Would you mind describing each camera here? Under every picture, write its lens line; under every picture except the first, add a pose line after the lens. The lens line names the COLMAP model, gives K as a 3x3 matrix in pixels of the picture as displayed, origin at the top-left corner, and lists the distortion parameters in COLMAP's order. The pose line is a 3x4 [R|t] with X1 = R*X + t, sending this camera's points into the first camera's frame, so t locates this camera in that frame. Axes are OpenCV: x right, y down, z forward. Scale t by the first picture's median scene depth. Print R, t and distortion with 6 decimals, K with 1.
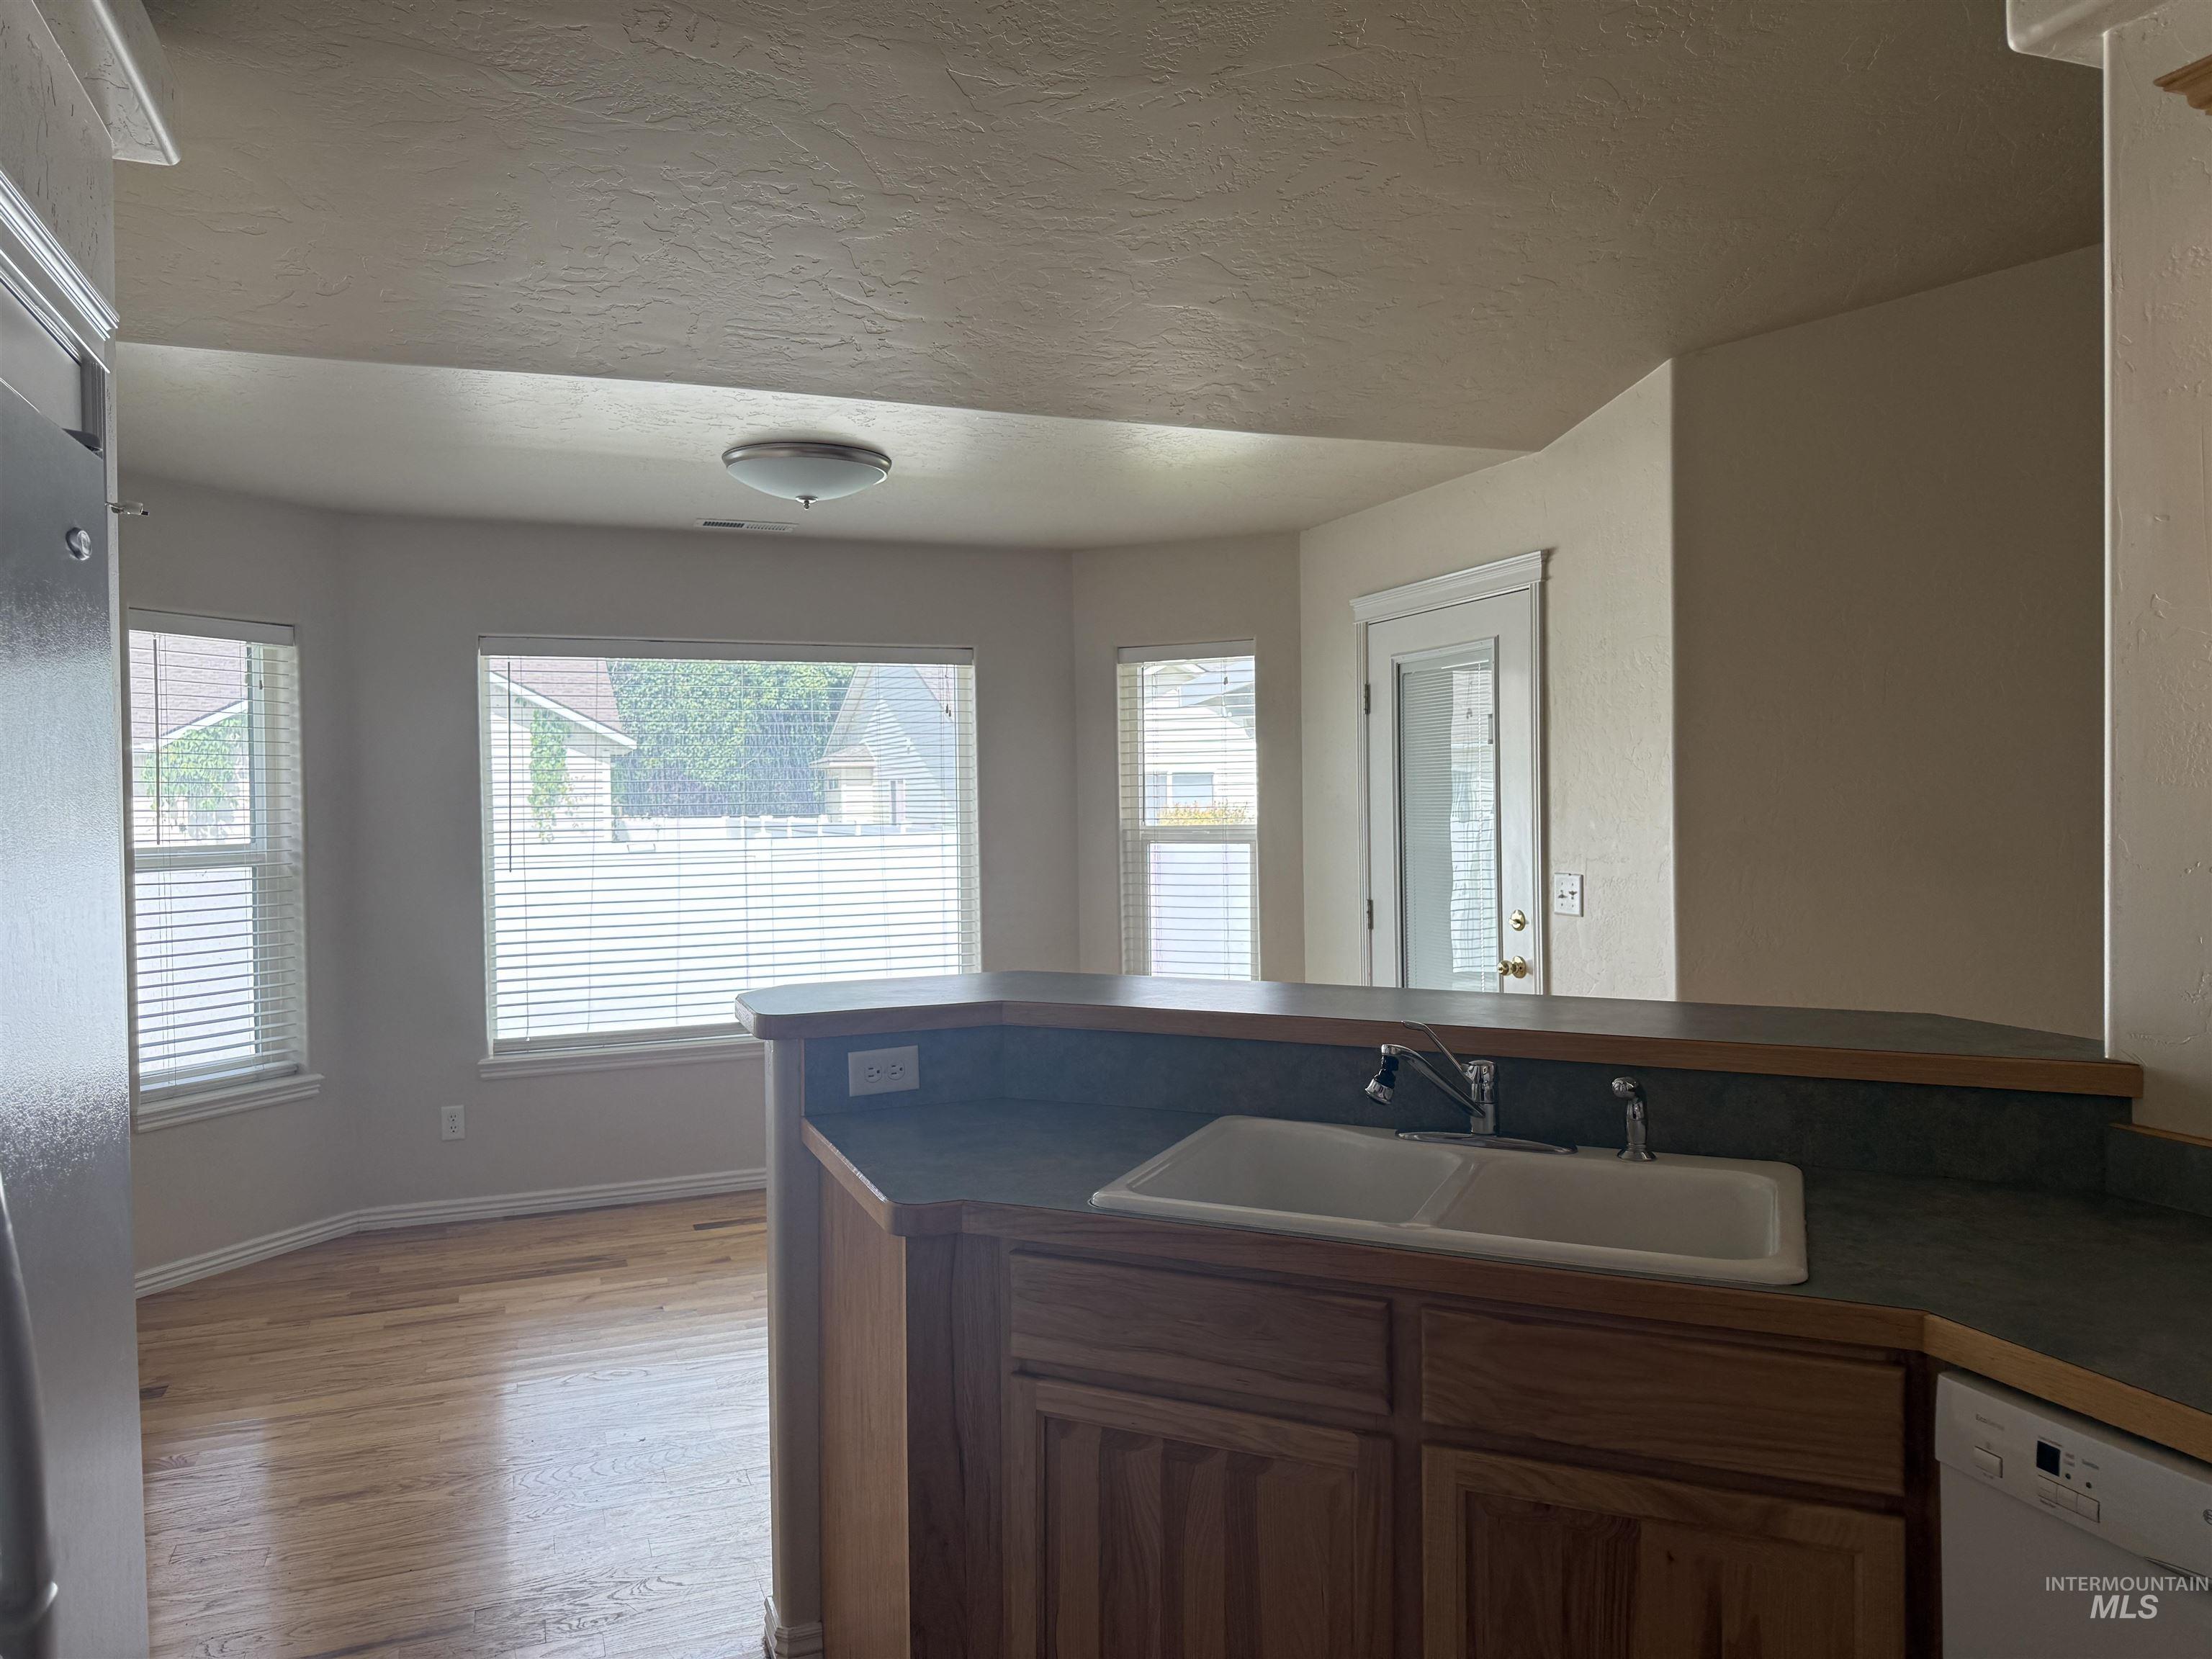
lens RADIAL K [[1553.6, 0, 1120.1], [0, 1553.6, 815.1], [0, 0, 1]] dist [0.007071, -0.012341]
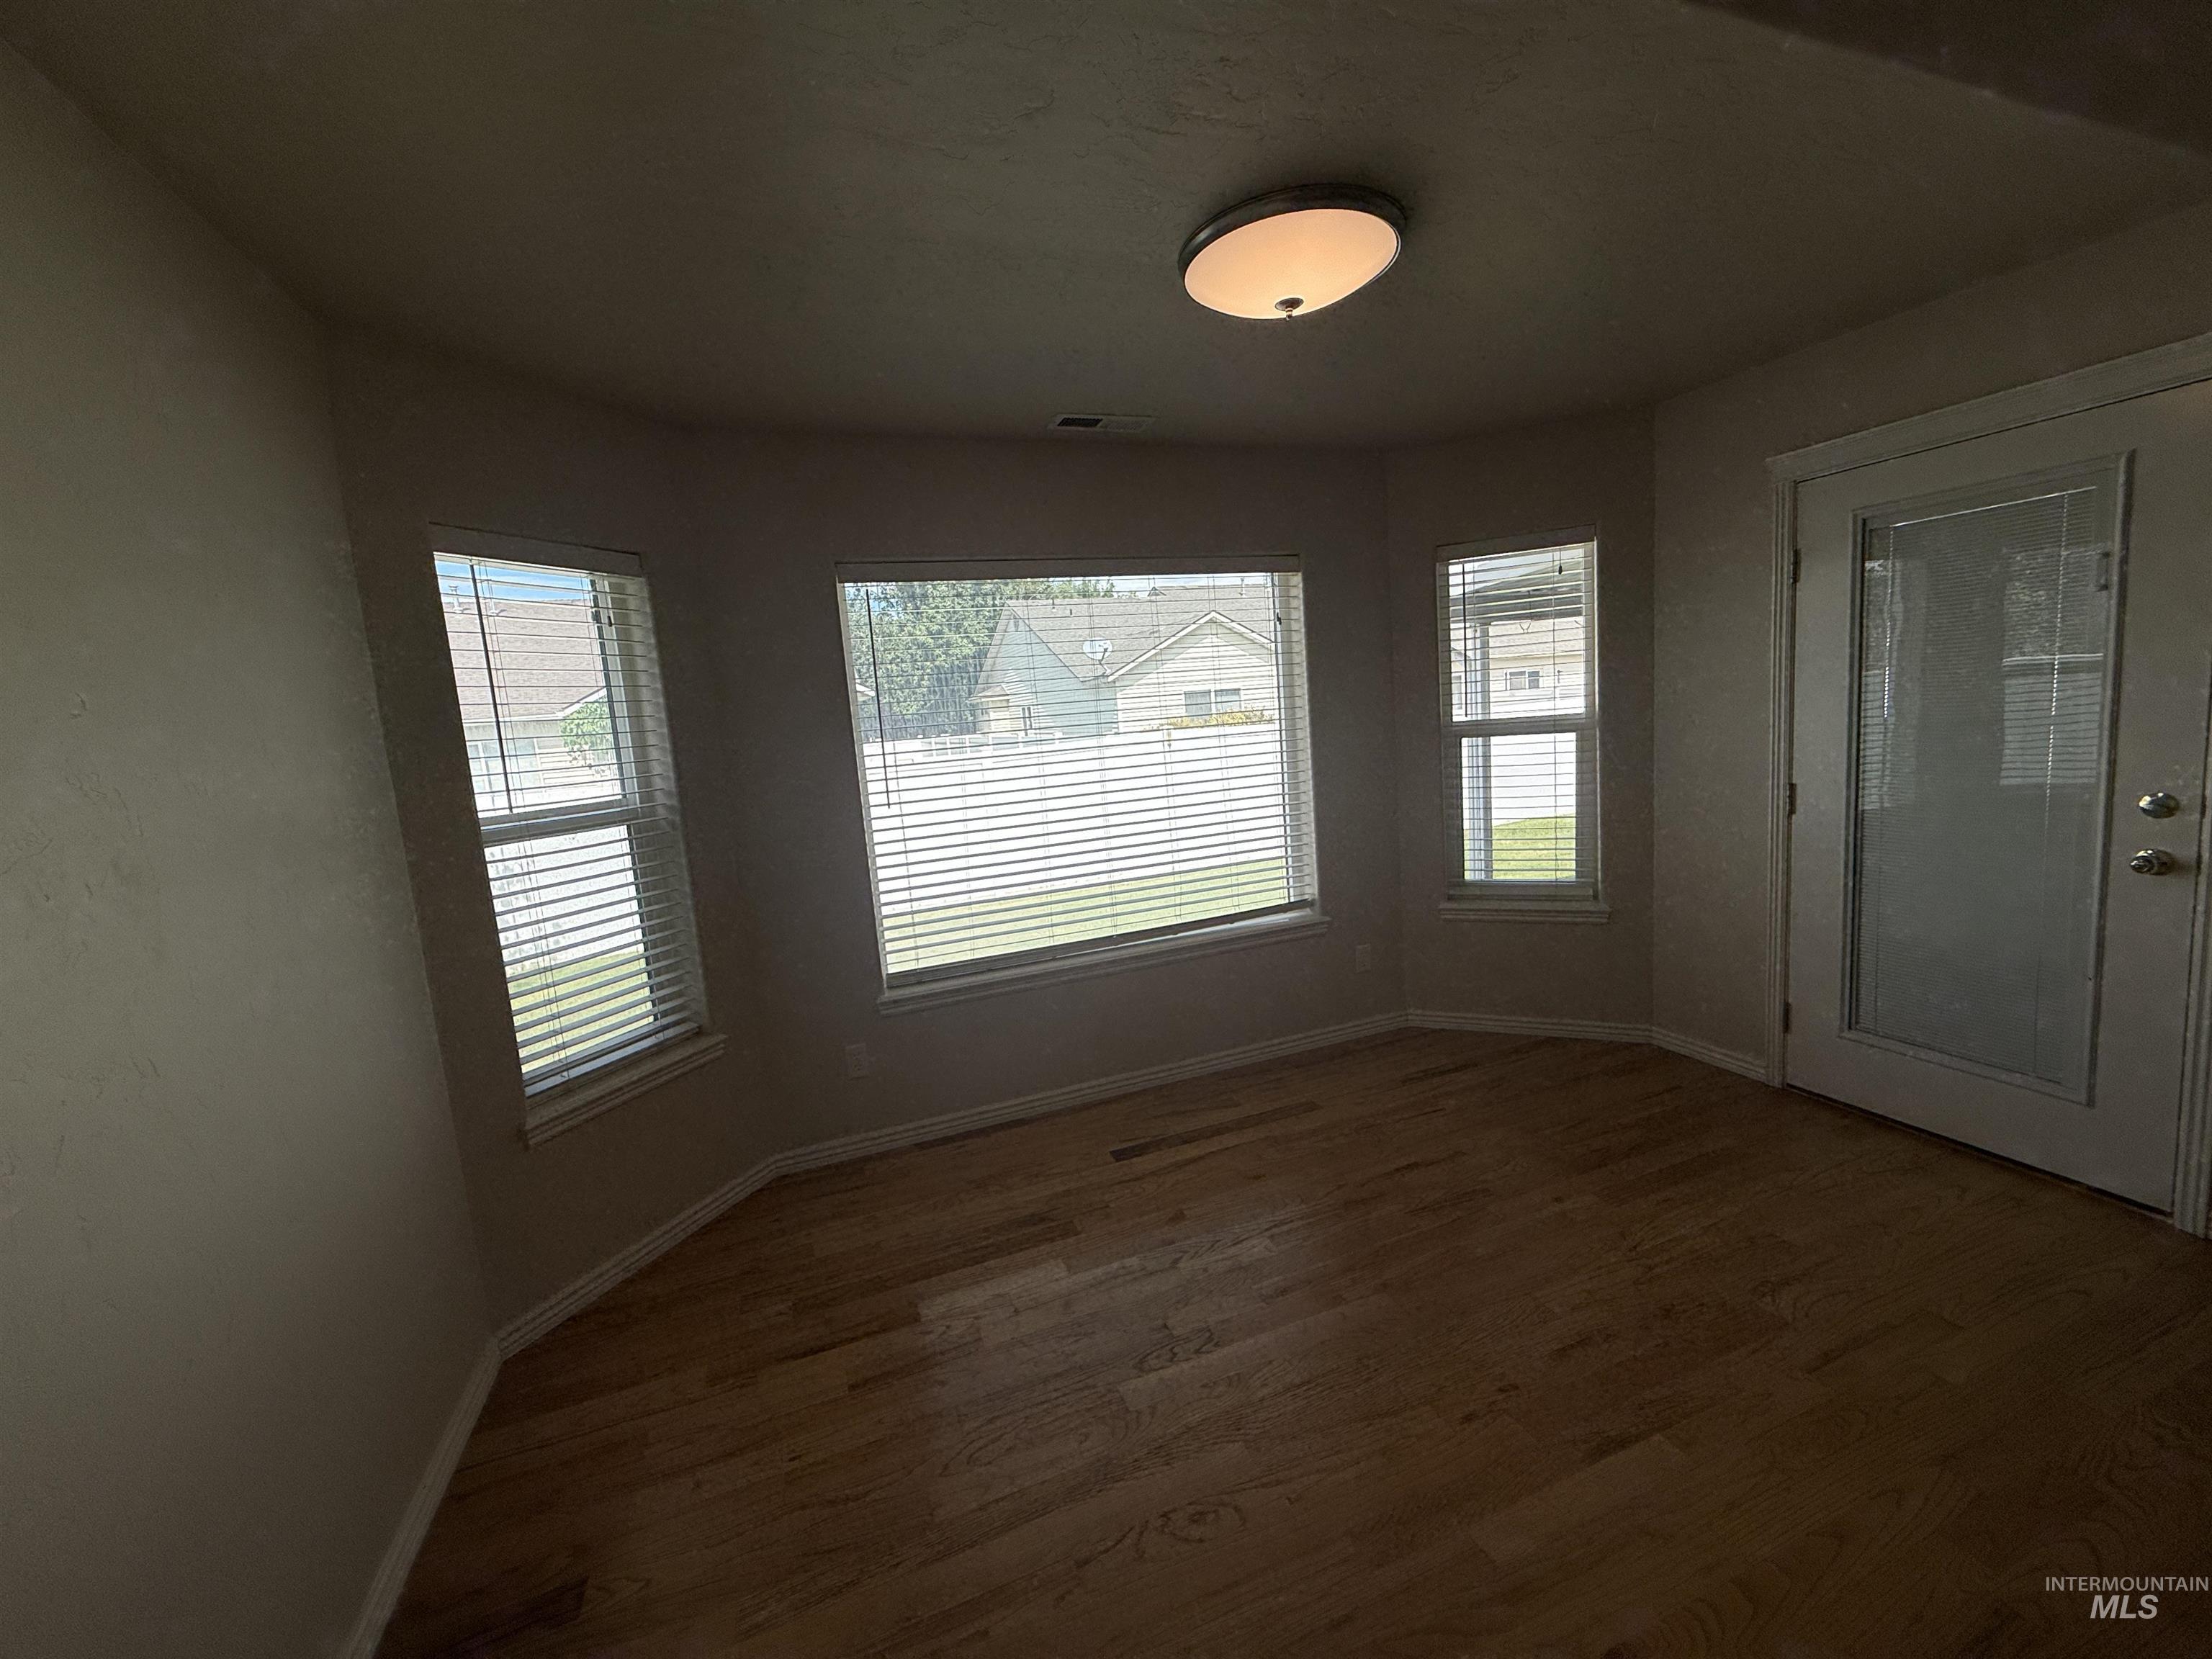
lens RADIAL K [[884.3, 0, 1107.1], [0, 884.3, 823.5], [0, 0, 1]] dist [-0.000577, -0.000029]
pose [[0.997866, -0.059583, -0.026715, -0.257670], [0.062235, 0.991653, 0.112921, -0.008420], [0.019764, -0.114342, 0.993245, 0.480987]]
